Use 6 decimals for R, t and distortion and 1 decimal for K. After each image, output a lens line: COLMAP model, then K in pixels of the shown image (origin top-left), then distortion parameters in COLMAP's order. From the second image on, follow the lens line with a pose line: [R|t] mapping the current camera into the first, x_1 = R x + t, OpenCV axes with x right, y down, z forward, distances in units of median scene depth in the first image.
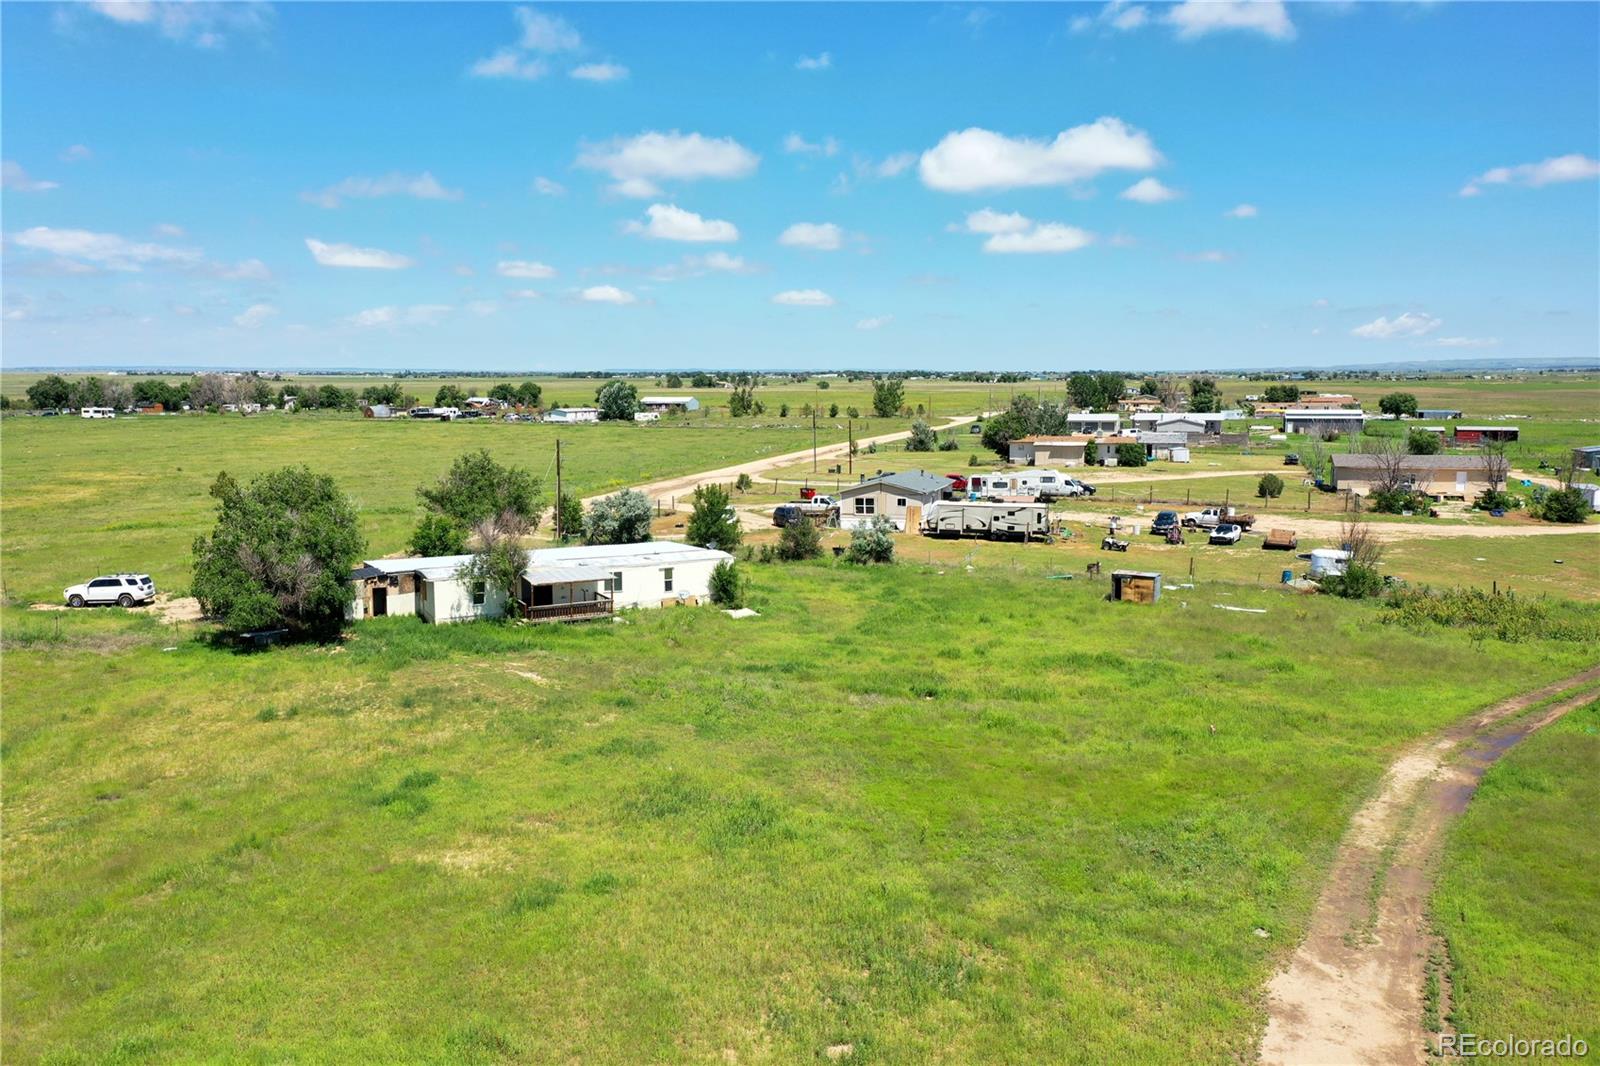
lens RADIAL K [[1285.8, 0, 792.3], [0, 1285.8, 574.0], [0, 0, 1]] dist [0.011227, 0.005495]
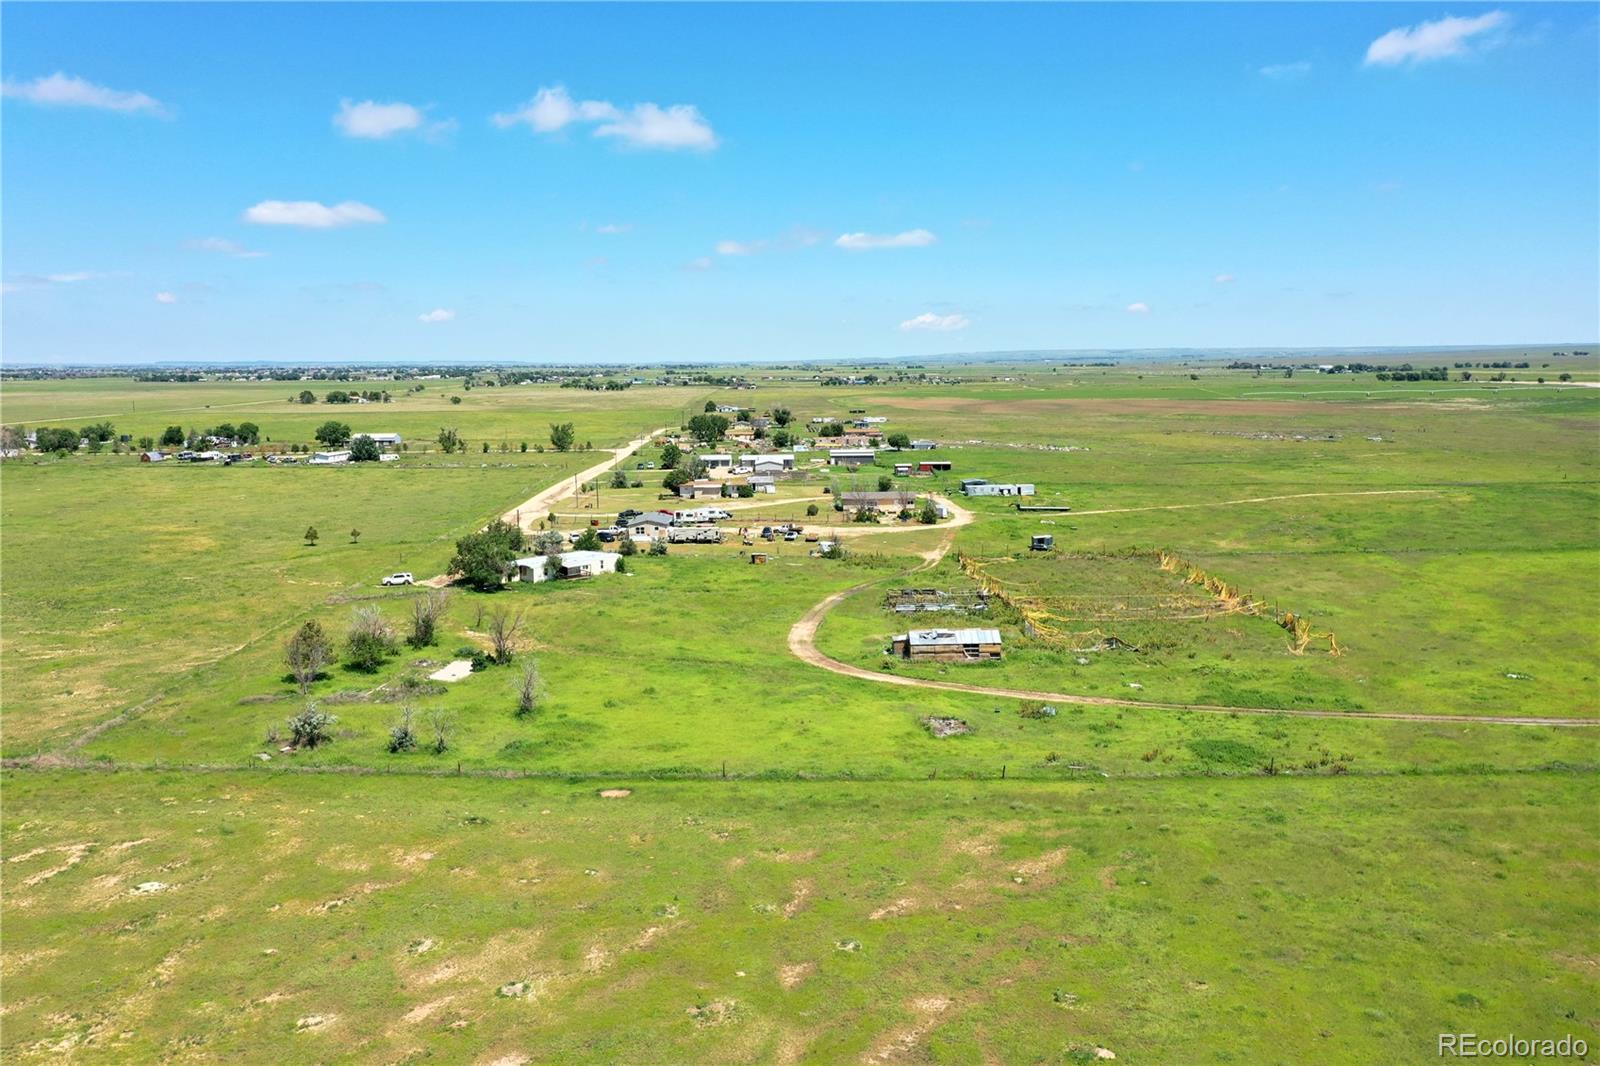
lens RADIAL K [[1285.8, 0, 792.3], [0, 1285.8, 574.0], [0, 0, 1]] dist [0.011227, 0.005495]
pose [[0.951701, -0.054931, 0.302072, -0.363897], [0.052675, 0.998490, 0.015615, 0.002321], [-0.302474, 0.001051, 0.953157, -1.200509]]
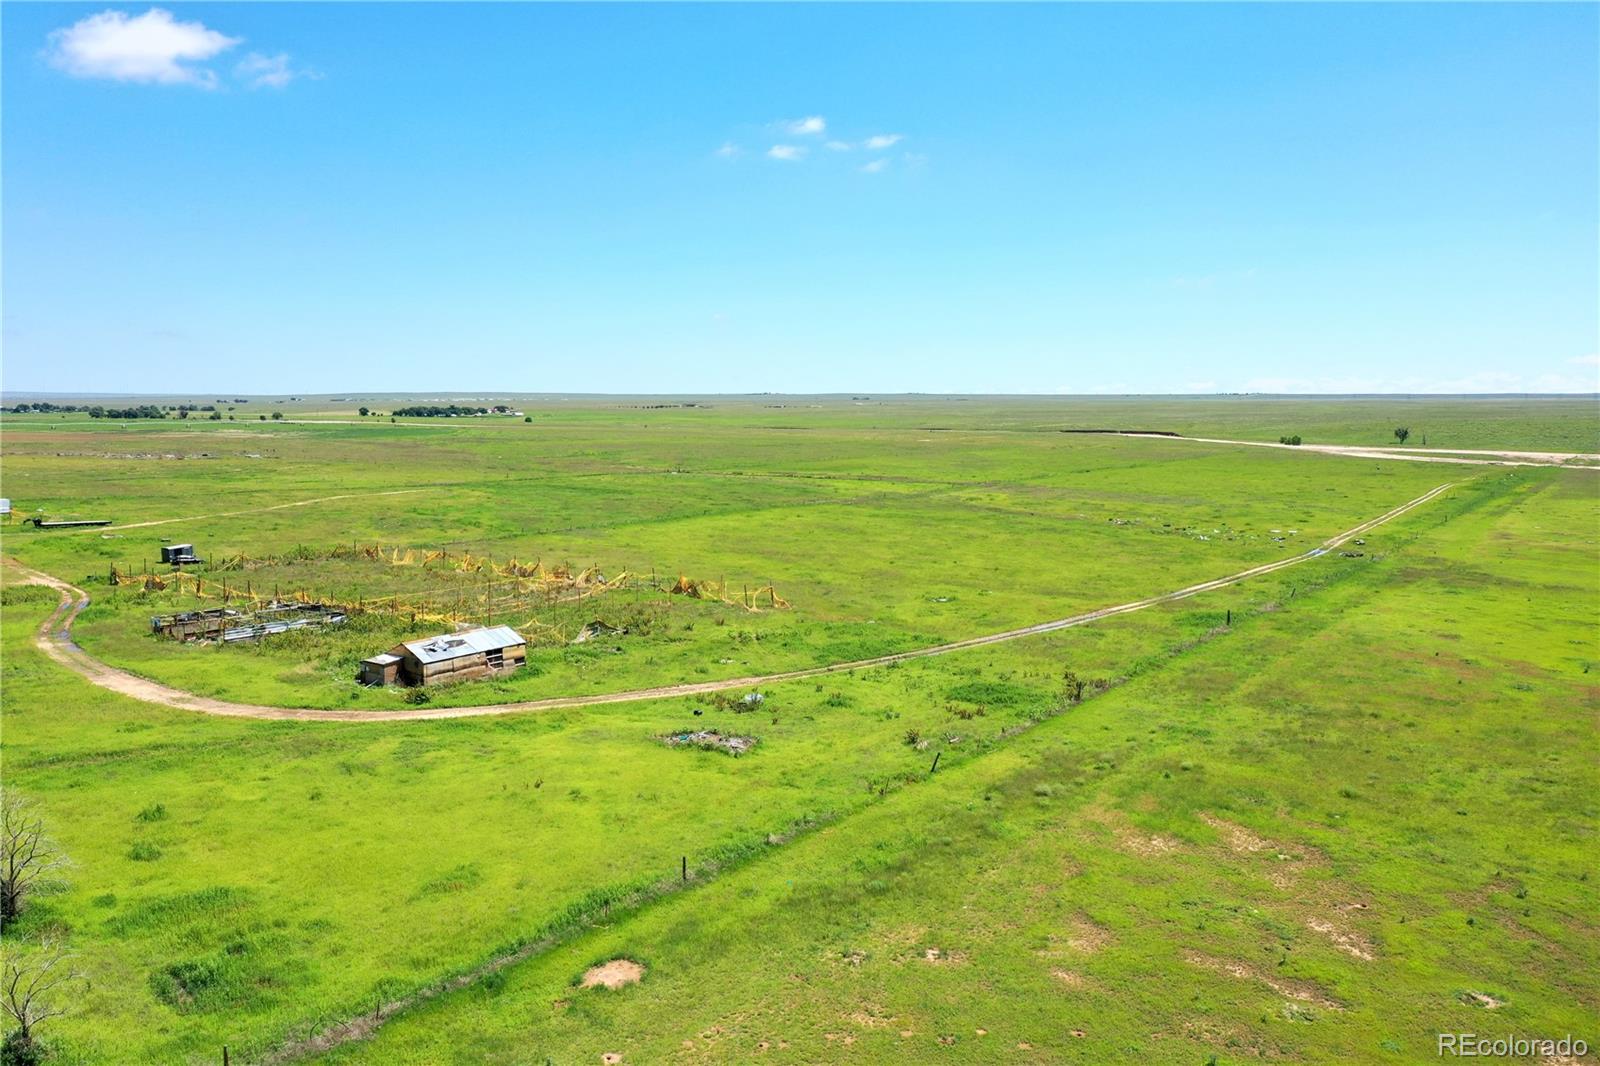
lens RADIAL K [[1285.8, 0, 792.3], [0, 1285.8, 574.0], [0, 0, 1]] dist [0.011227, 0.005495]
pose [[0.295060, -0.117942, 0.948171, -0.598631], [0.140605, 0.986908, 0.079006, 0.009075], [-0.945077, 0.110006, 0.307781, -0.467632]]
